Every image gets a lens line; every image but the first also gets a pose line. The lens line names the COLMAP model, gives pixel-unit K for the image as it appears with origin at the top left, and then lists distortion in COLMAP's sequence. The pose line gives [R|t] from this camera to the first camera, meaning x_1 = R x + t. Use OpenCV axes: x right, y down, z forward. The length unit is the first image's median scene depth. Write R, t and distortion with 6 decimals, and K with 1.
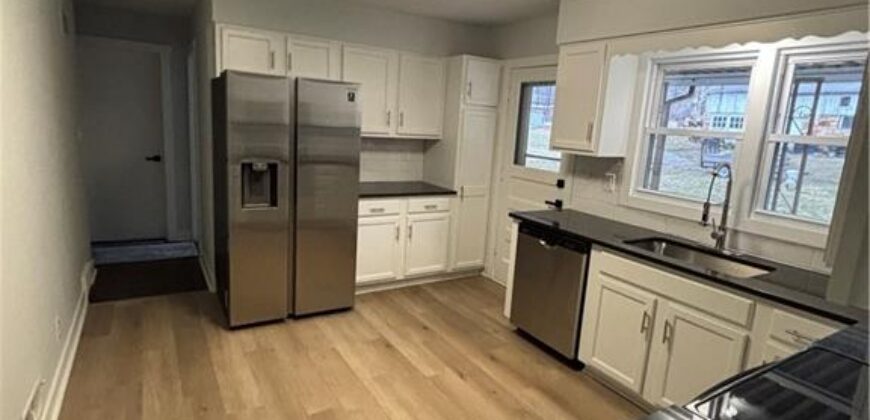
lens RADIAL K [[464.8, 0, 432.4], [0, 464.8, 207.9], [0, 0, 1]] dist [-0.002425, -0.000512]
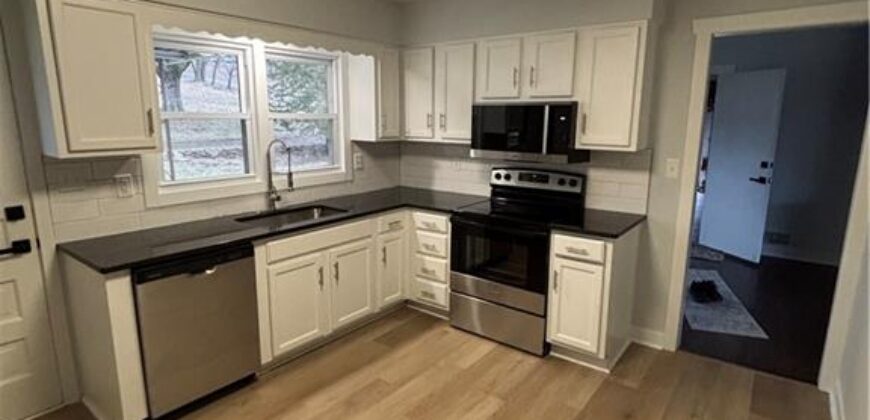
lens RADIAL K [[464.8, 0, 430.5], [0, 464.8, 207.3], [0, 0, 1]] dist [-0.002425, -0.000512]
pose [[-0.355695, -0.243953, 0.902202, -0.605909], [0.147388, 0.938612, 0.311906, -0.225847], [-0.922907, 0.243917, -0.297904, 0.927626]]
